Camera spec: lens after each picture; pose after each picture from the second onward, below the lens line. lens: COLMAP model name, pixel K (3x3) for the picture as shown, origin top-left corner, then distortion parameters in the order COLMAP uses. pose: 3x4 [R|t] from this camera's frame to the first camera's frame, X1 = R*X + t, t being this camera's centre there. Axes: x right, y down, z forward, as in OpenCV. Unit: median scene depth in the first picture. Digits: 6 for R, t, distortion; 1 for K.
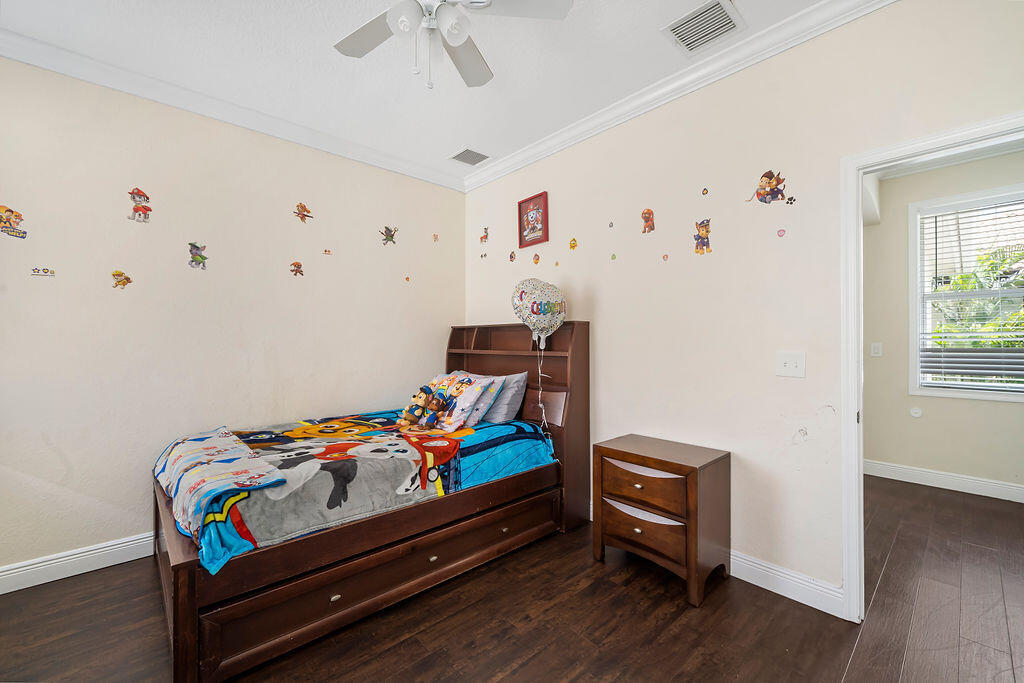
lens RADIAL K [[419.9, 0, 515.0], [0, 419.9, 341.9], [0, 0, 1]] dist [-0.000293, -0.000026]
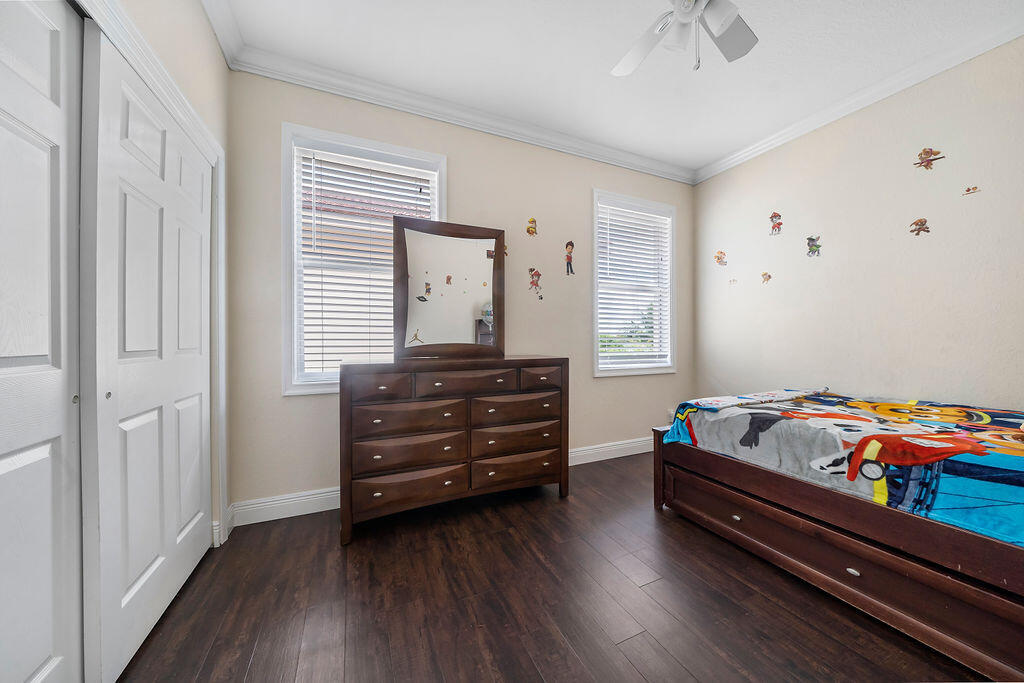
lens RADIAL K [[357.0, 0, 516.7], [0, 357.0, 339.7], [0, 0, 1]] dist [-0.007826, -0.000143]
pose [[-0.310528, 0.001521, -0.950563, 0.623282], [0.005575, 0.999984, -0.000221, 0.079832], [0.950548, -0.005368, -0.310532, 0.607997]]
